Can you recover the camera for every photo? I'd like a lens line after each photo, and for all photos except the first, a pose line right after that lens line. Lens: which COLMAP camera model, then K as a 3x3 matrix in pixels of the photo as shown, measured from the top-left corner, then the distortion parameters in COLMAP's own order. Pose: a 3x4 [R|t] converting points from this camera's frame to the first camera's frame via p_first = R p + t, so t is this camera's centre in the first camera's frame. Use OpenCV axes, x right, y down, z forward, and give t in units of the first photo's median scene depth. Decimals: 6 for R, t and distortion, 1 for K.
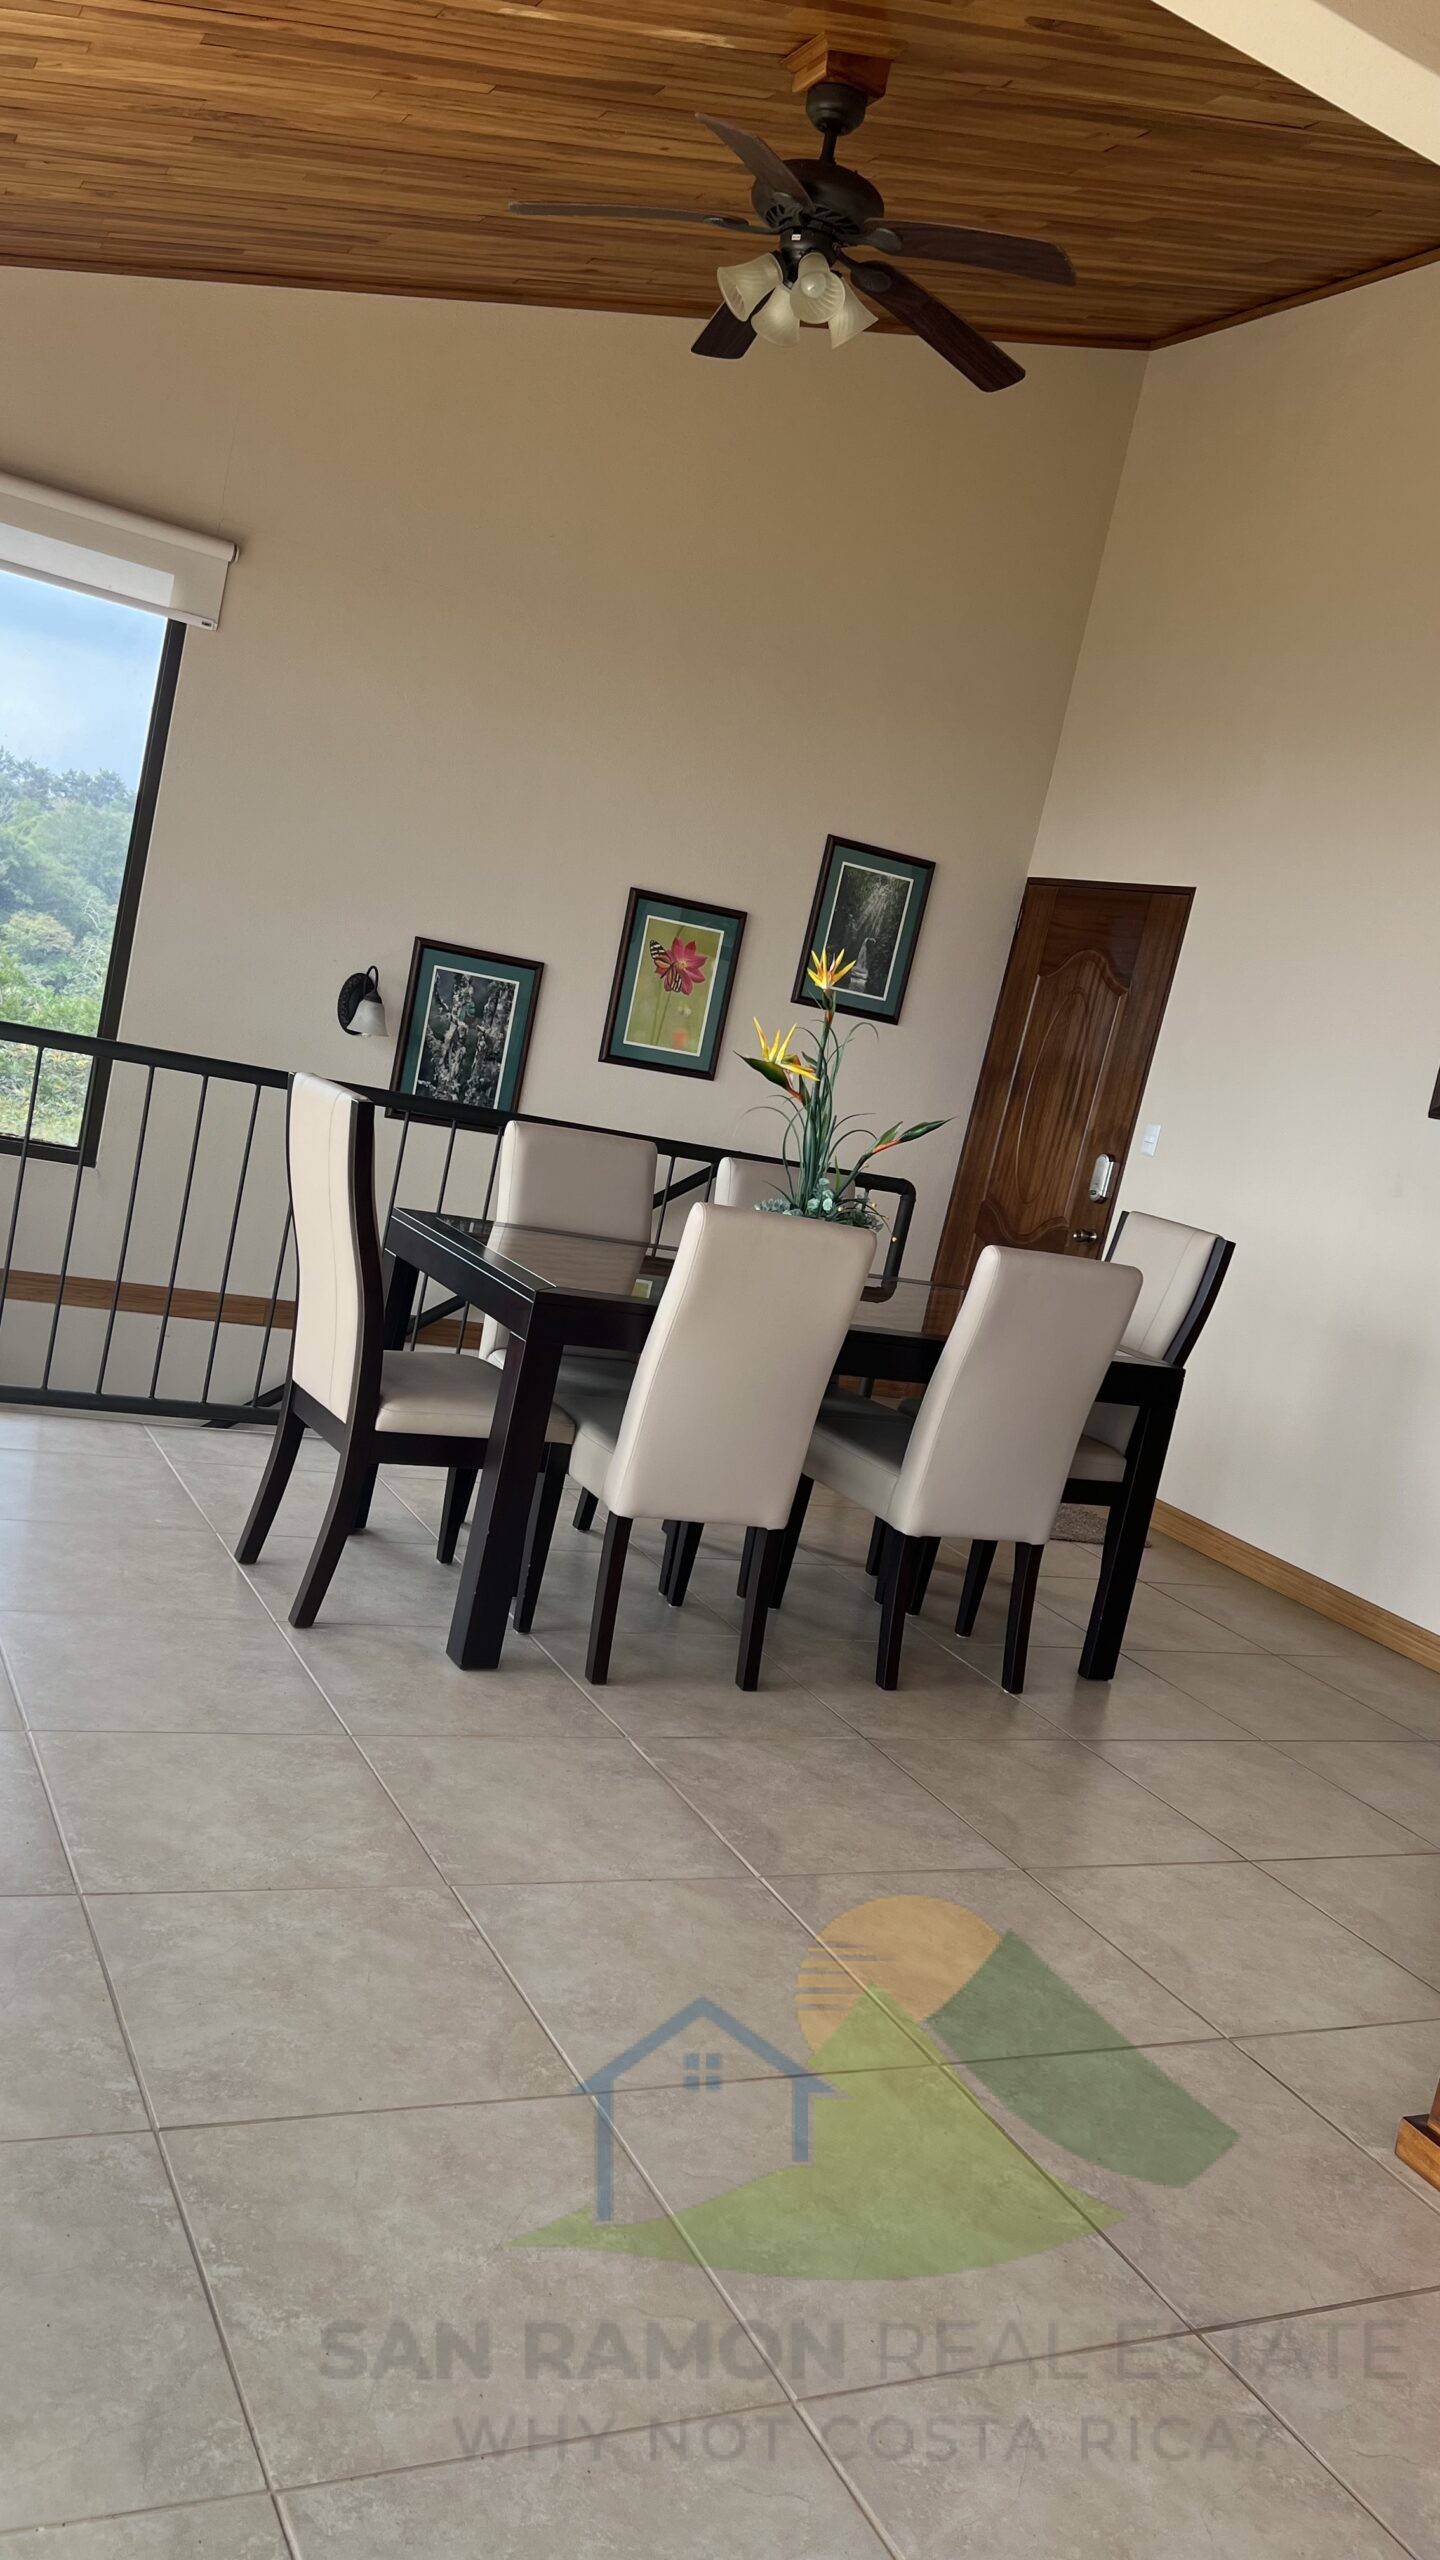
lens RADIAL K [[1916.7, 0, 718.8], [0, 1916.7, 1280.9], [0, 0, 1]] dist [0.040944, -0.007318]
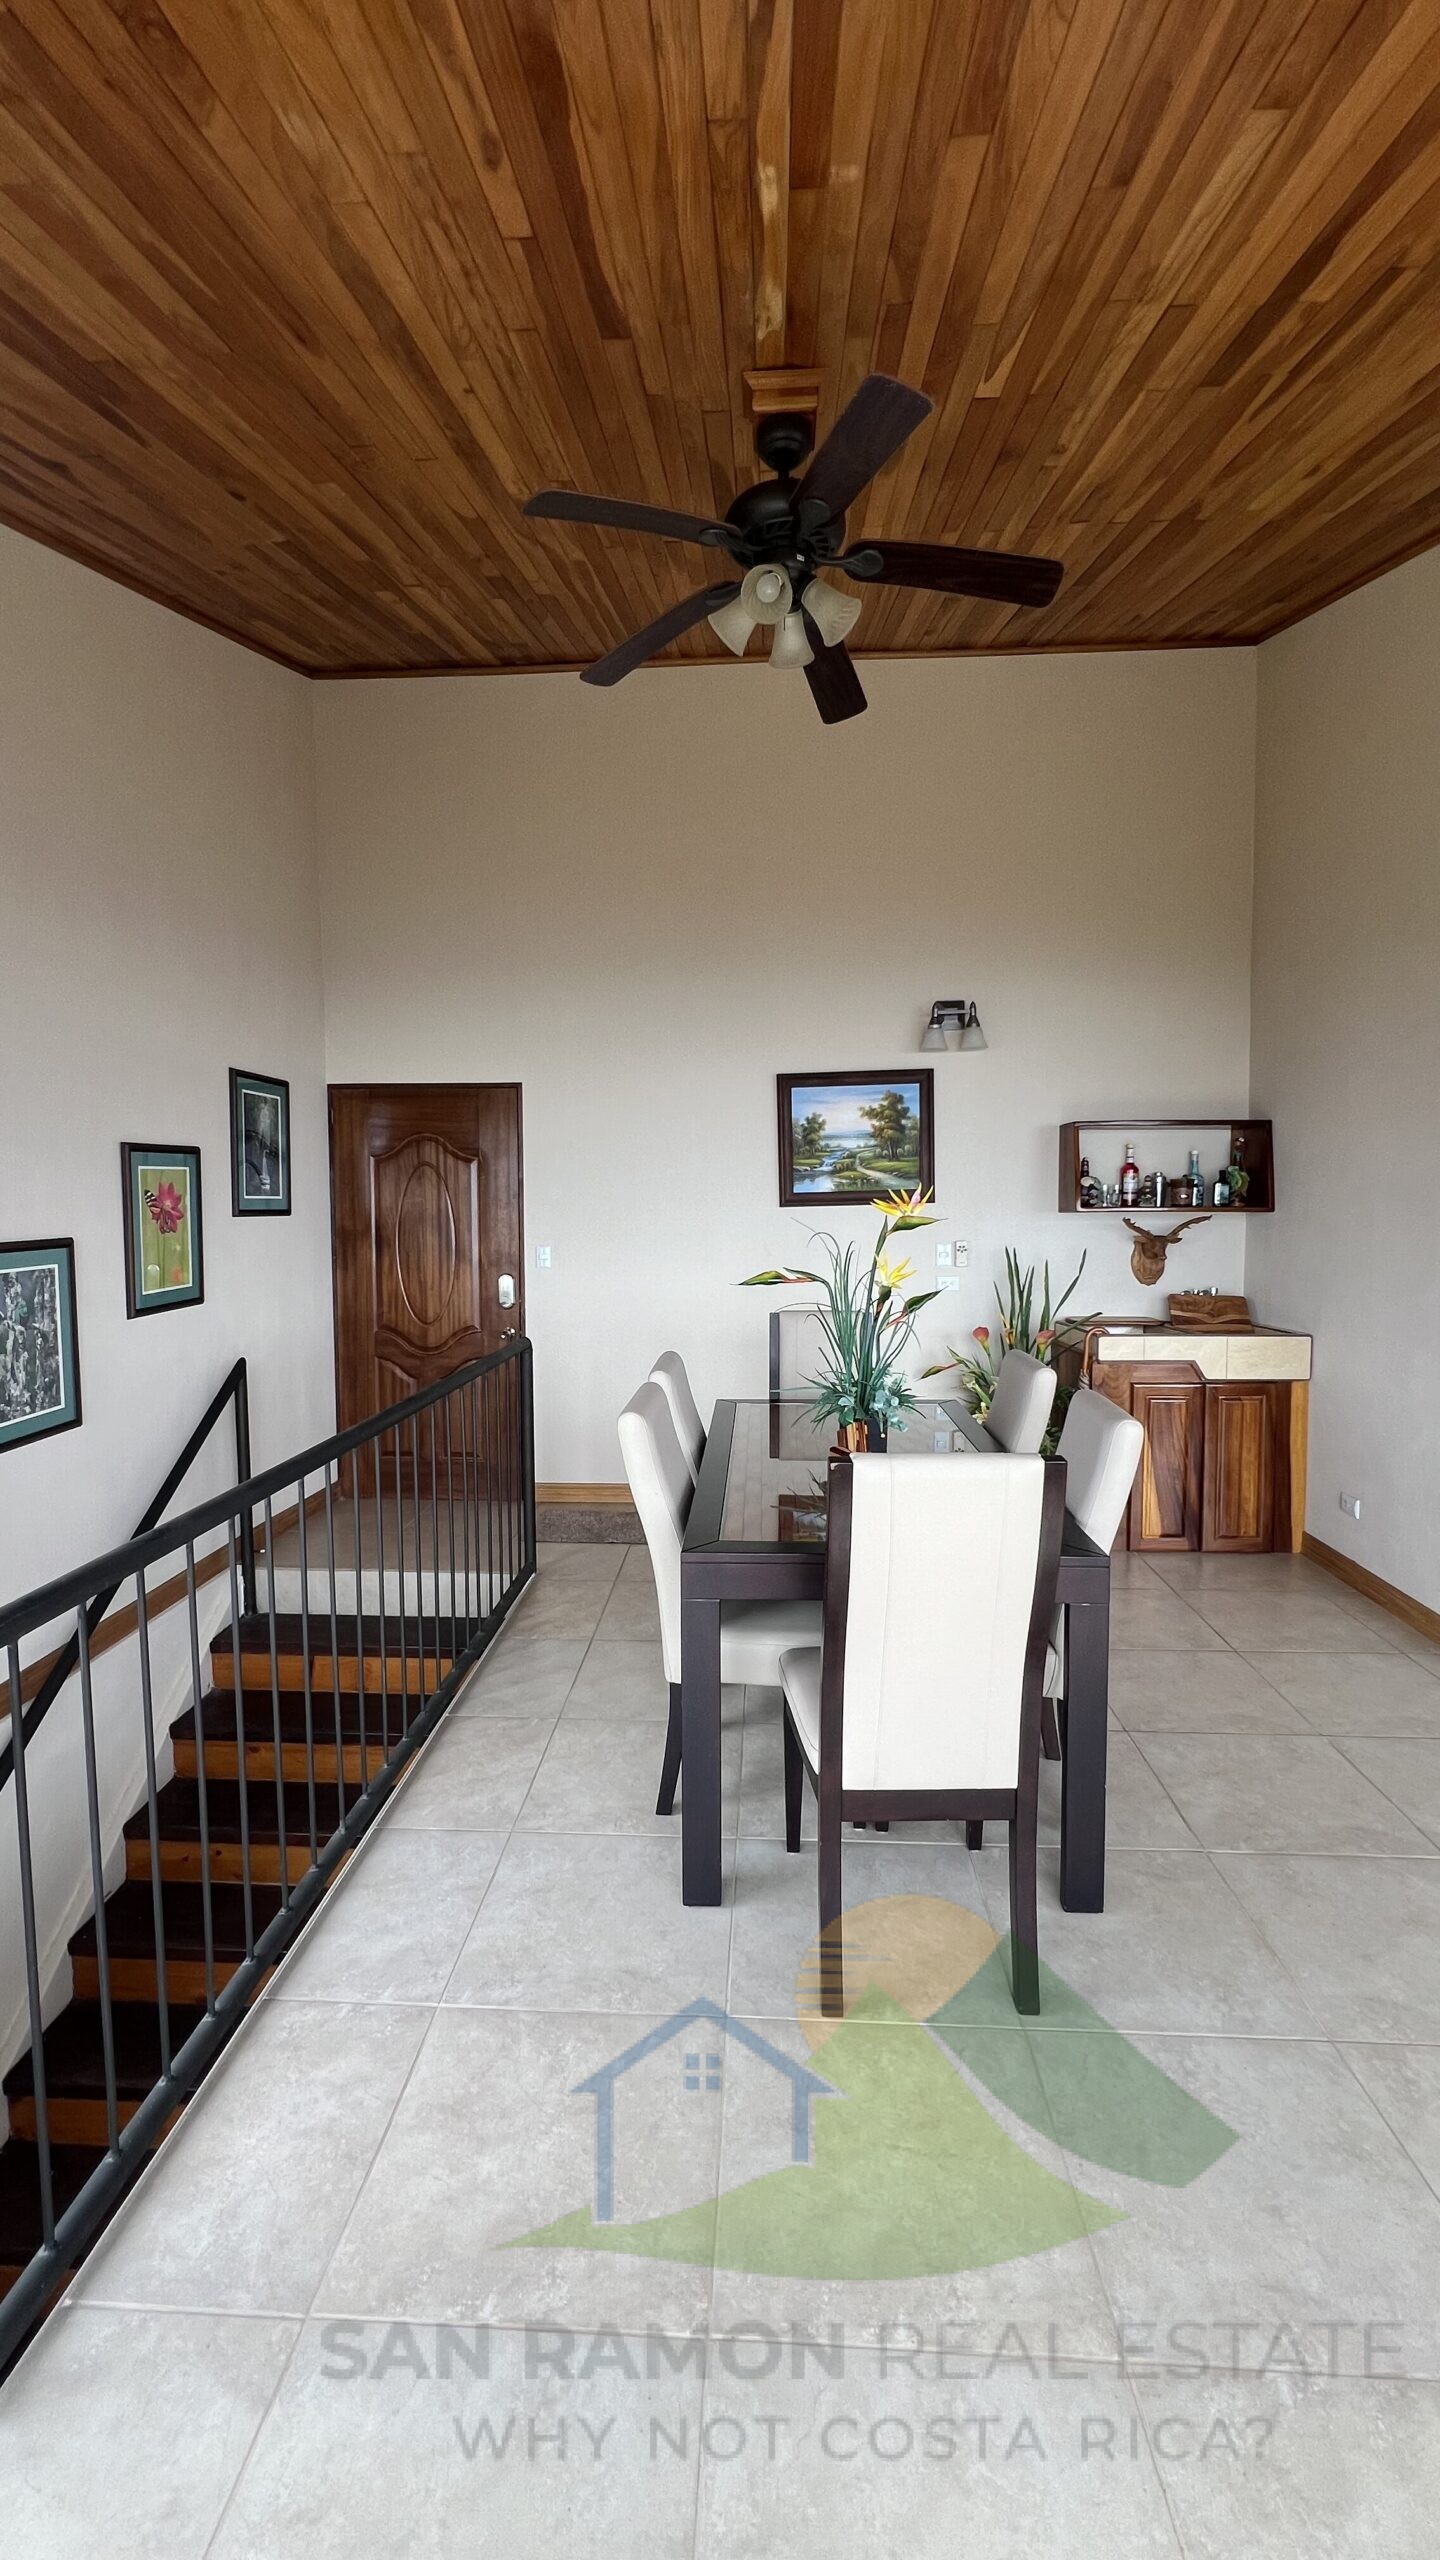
lens RADIAL K [[1019.3, 0, 721.0], [0, 1019.3, 1276.2], [0, 0, 1]] dist [0.002146, -0.000003]
pose [[0.485688, -0.265449, 0.832853, -0.349457], [0.222424, 0.958946, 0.175928, -0.162751], [-0.845361, 0.099800, 0.524791, 0.475698]]
